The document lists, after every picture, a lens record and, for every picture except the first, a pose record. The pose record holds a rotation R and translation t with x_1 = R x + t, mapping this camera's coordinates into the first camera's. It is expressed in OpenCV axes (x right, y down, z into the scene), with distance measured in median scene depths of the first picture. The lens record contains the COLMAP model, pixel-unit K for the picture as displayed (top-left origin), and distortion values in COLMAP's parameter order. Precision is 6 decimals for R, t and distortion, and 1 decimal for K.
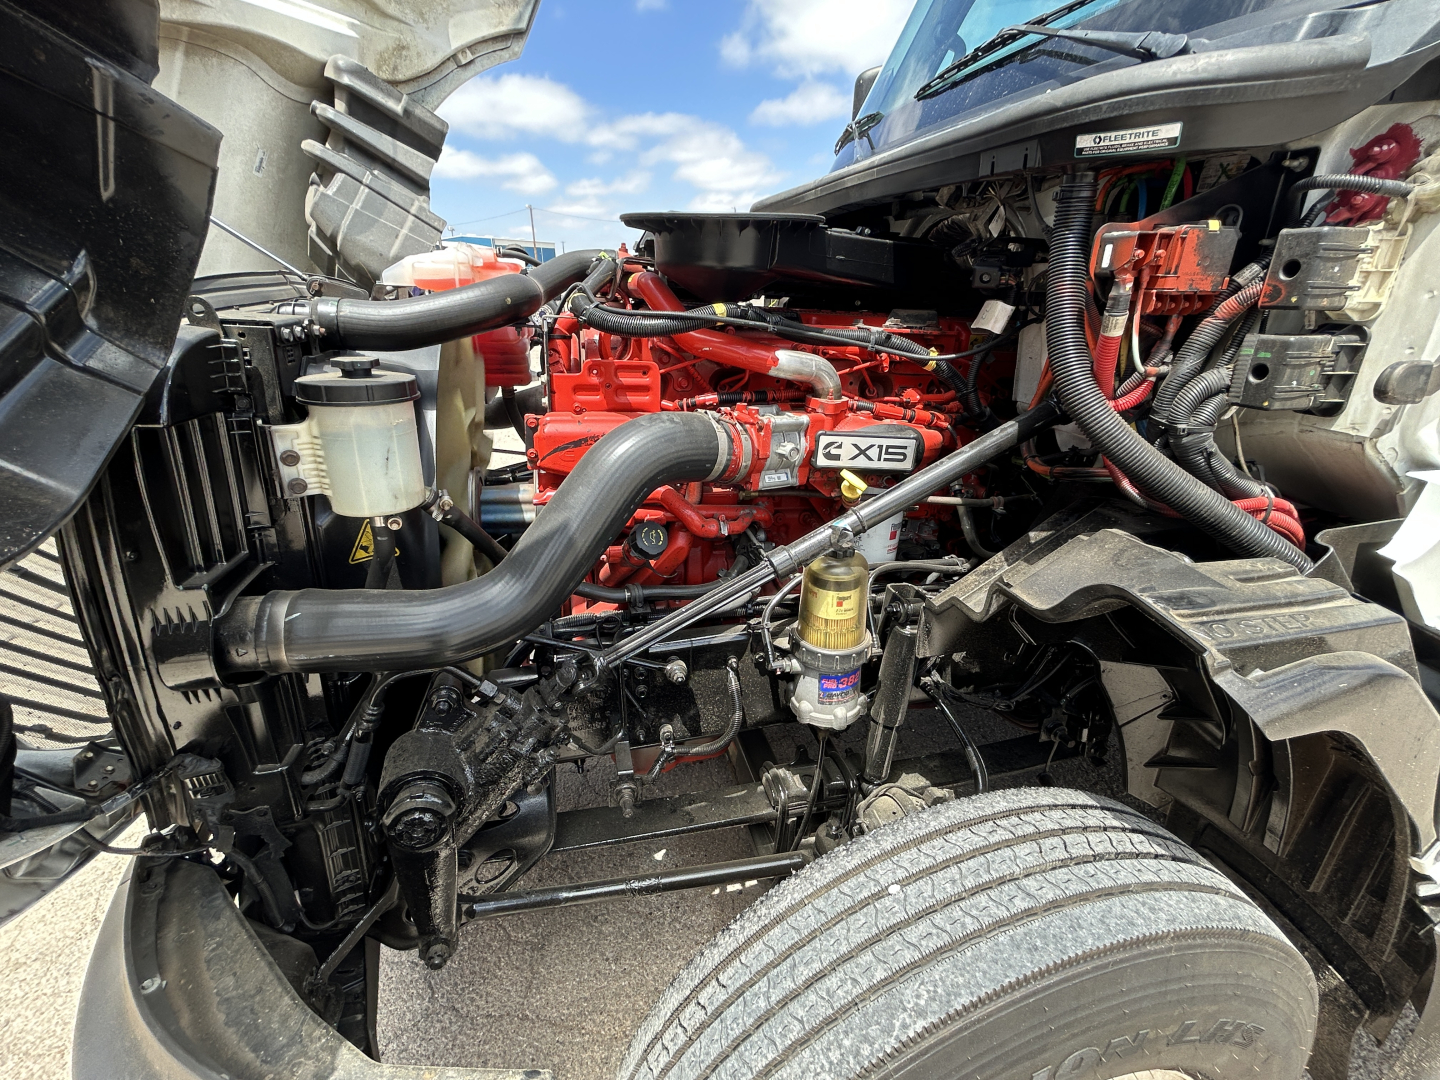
lens RADIAL K [[608.8, 0, 717.5], [0, 608.8, 536.1], [0, 0, 1]] dist [0.001224, -0.000281]
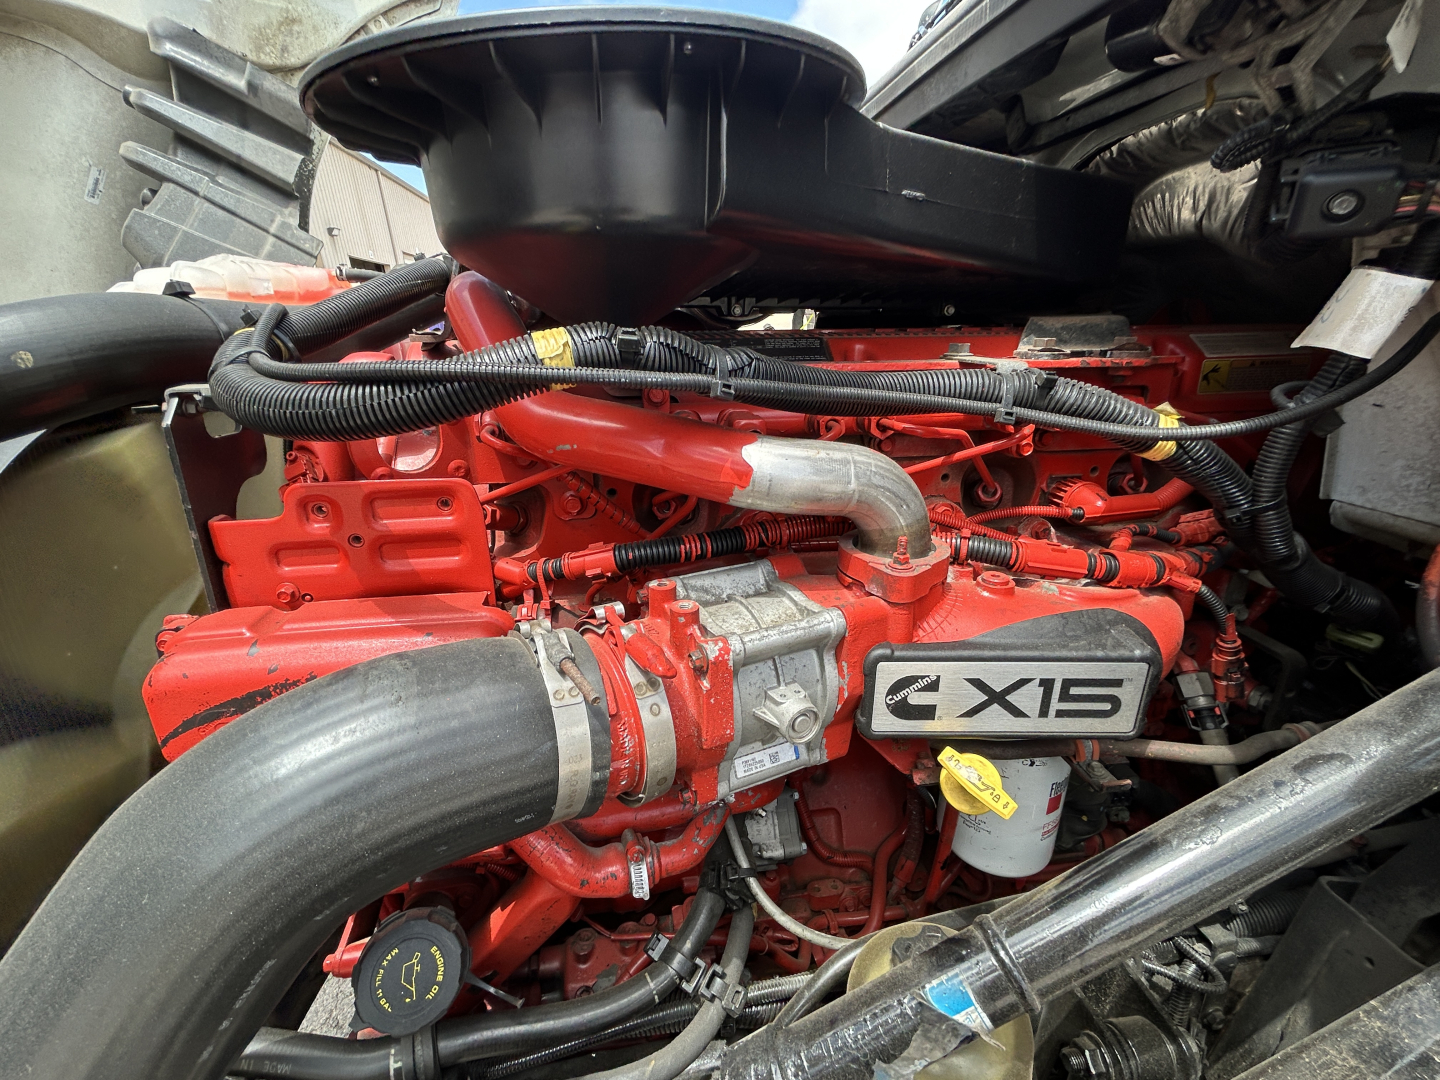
lens RADIAL K [[608.8, 0, 717.5], [0, 608.8, 536.1], [0, 0, 1]] dist [0.001224, -0.000281]
pose [[0.992925, -0.028113, -0.115370, 0.111762], [0.022980, 0.998696, -0.045581, -0.216526], [0.116501, 0.042608, 0.992276, 0.590134]]
